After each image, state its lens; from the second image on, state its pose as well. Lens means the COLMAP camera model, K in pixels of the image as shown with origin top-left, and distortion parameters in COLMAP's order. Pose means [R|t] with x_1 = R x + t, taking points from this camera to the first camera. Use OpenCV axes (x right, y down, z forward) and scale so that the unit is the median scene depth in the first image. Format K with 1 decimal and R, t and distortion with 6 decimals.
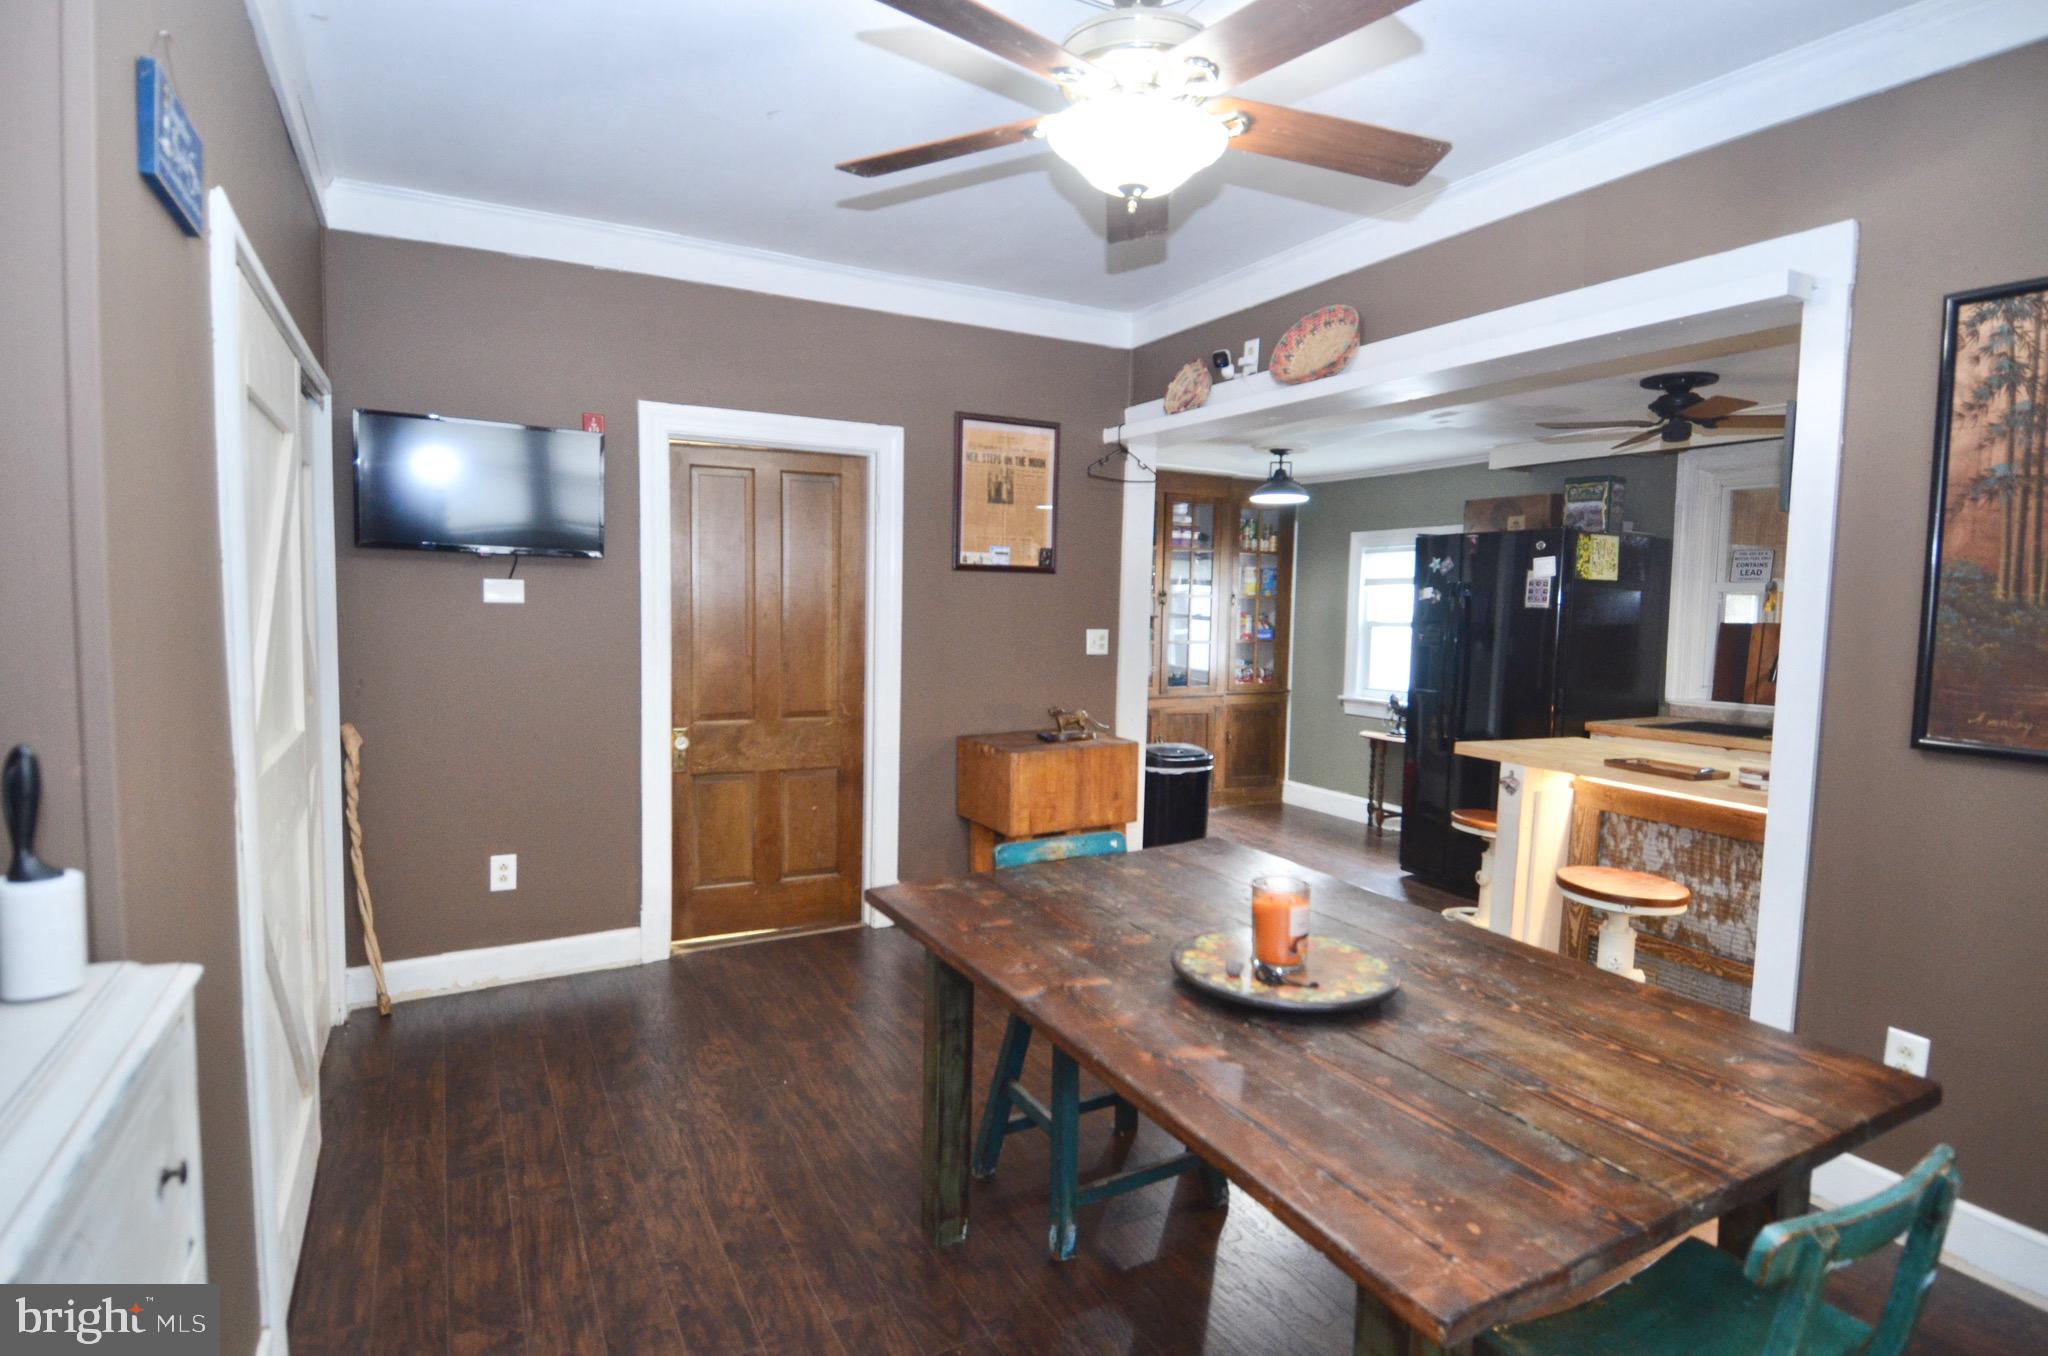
lens RADIAL K [[1064.4, 0, 1021.4], [0, 1064.4, 680.8], [0, 0, 1]] dist [0.030602, -0.034848]
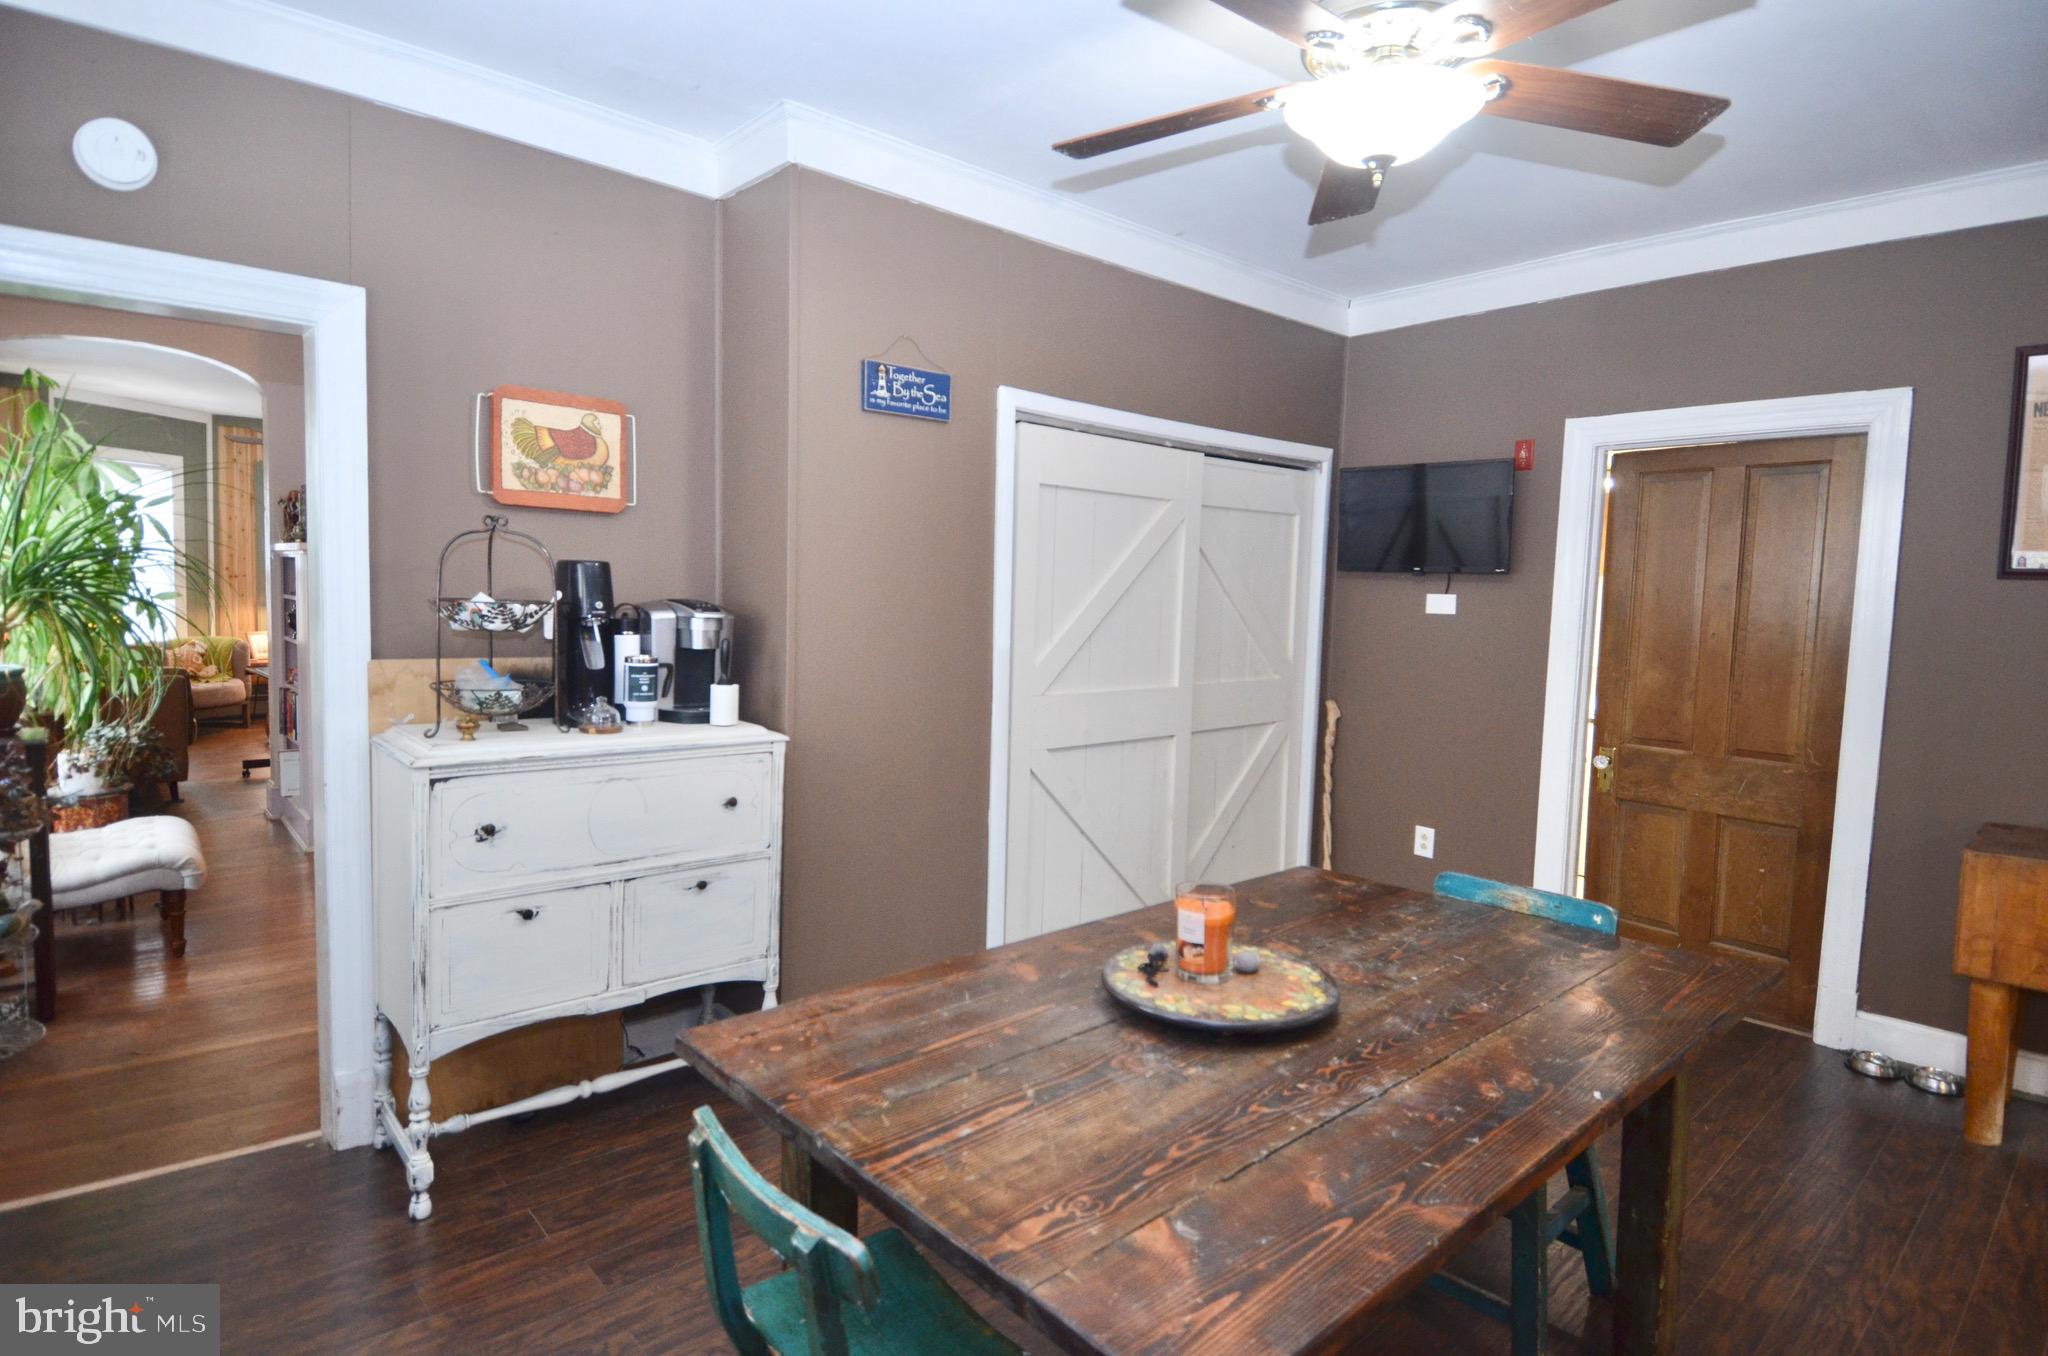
lens RADIAL K [[1064.4, 0, 1041.7], [0, 1064.4, 671.0], [0, 0, 1]] dist [0.030602, -0.034848]
pose [[0.244625, 0.065500, -0.967403, 0.451708], [-0.100089, 0.994092, 0.041998, -0.012449], [0.964438, 0.086552, 0.249736, 0.240917]]
